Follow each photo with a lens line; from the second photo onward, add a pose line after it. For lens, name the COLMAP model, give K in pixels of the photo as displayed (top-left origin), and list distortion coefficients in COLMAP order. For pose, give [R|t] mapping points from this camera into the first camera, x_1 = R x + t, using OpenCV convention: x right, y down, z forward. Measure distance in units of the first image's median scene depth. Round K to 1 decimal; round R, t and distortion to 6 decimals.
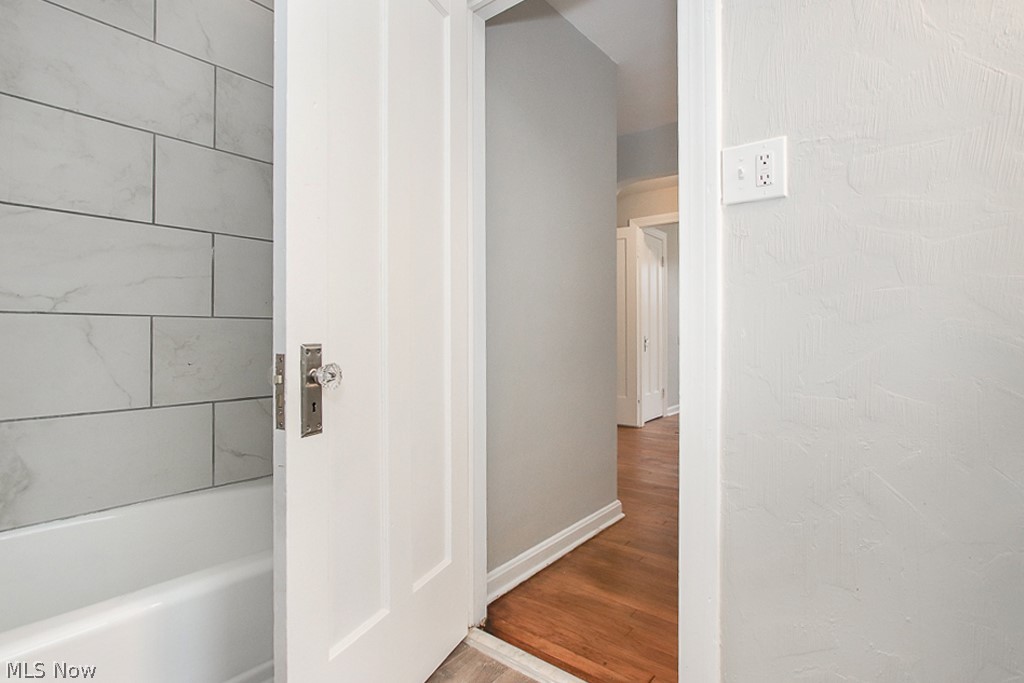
lens RADIAL K [[496.6, 0, 512.2], [0, 496.6, 338.1], [0, 0, 1]] dist [-0.016634, 0.004608]
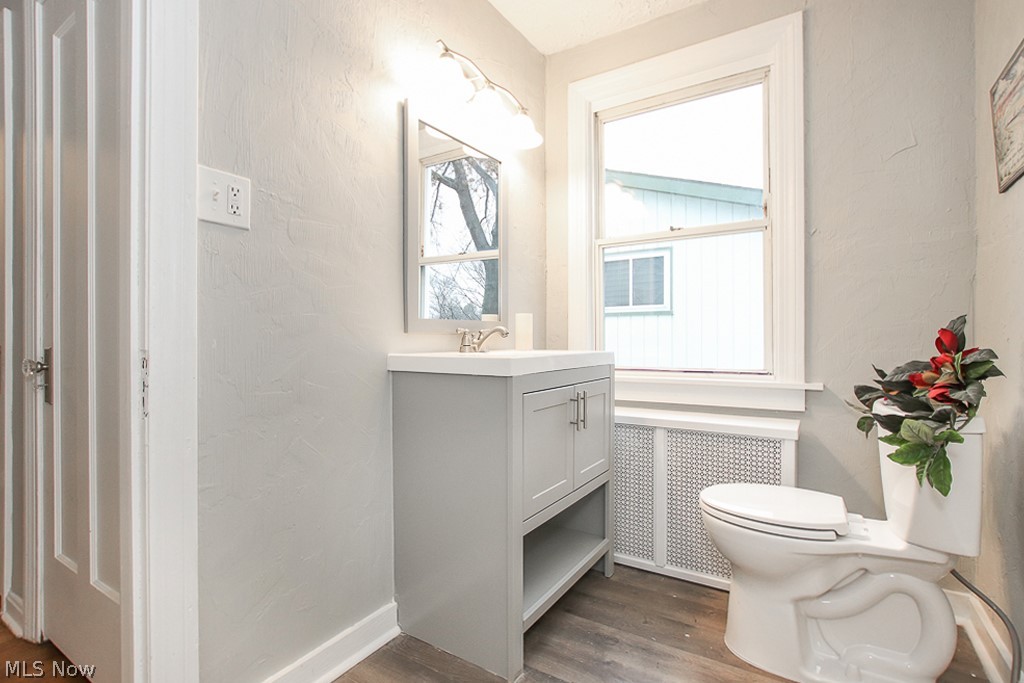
lens RADIAL K [[496.6, 0, 510.6], [0, 496.6, 340.7], [0, 0, 1]] dist [-0.016634, 0.004608]
pose [[-0.114103, -0.001269, 0.993468, -0.705338], [-0.001041, 0.999999, 0.001158, -0.017887], [-0.993468, -0.000902, -0.114104, 0.495789]]
